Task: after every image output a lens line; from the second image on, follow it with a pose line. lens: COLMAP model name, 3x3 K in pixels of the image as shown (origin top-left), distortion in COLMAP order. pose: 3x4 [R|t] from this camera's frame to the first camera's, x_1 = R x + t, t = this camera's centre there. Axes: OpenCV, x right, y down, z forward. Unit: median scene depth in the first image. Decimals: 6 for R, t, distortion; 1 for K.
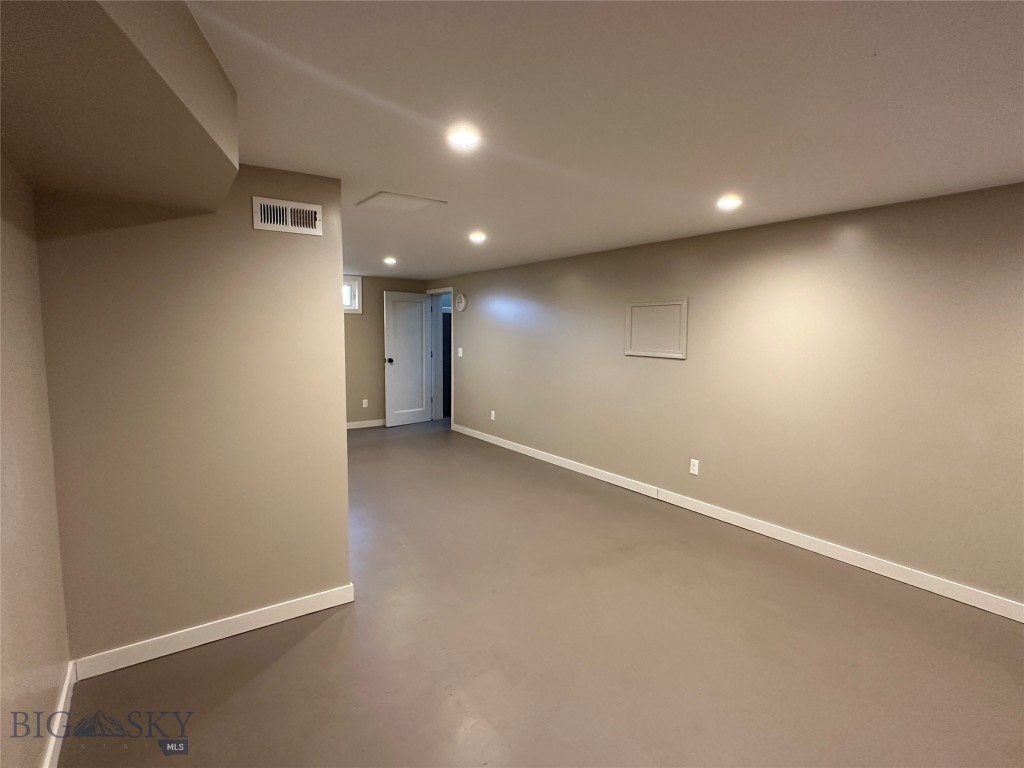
lens RADIAL K [[517.6, 0, 508.1], [0, 517.6, 381.9], [0, 0, 1]] dist [0.005578, -0.001251]
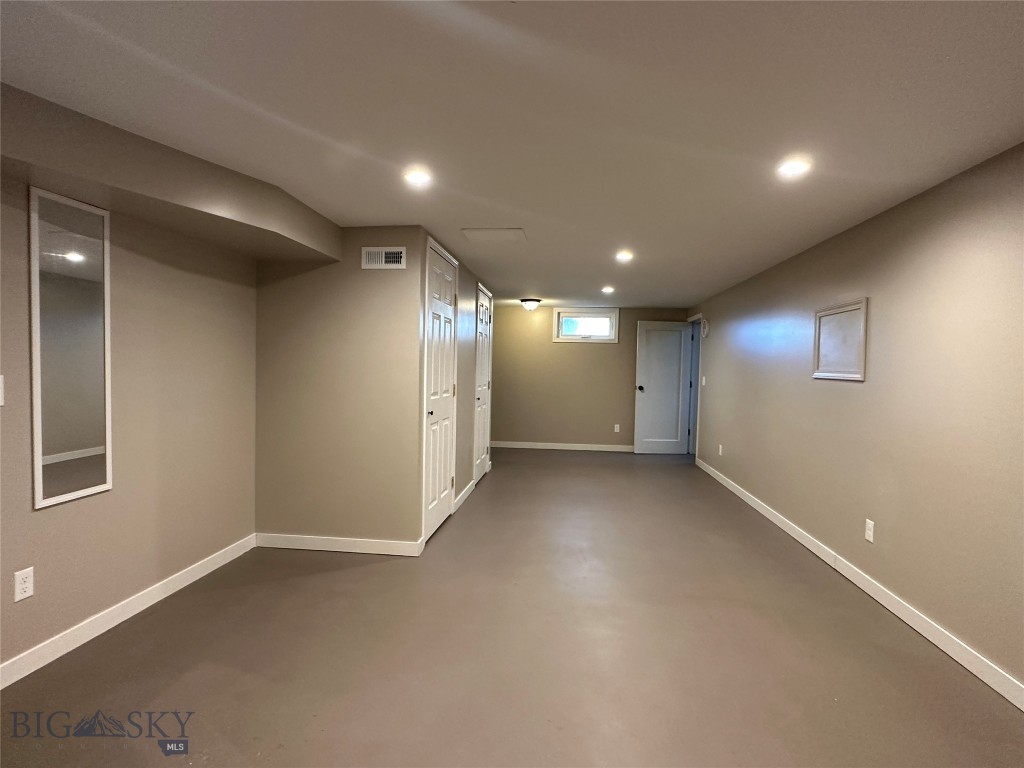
lens RADIAL K [[517.6, 0, 506.9], [0, 517.6, 384.5], [0, 0, 1]] dist [0.005578, -0.001251]
pose [[0.754228, 0.029379, -0.655955, 0.244345], [-0.078709, 0.995840, -0.045899, 0.019311], [0.651878, 0.086248, 0.753403, 0.062302]]
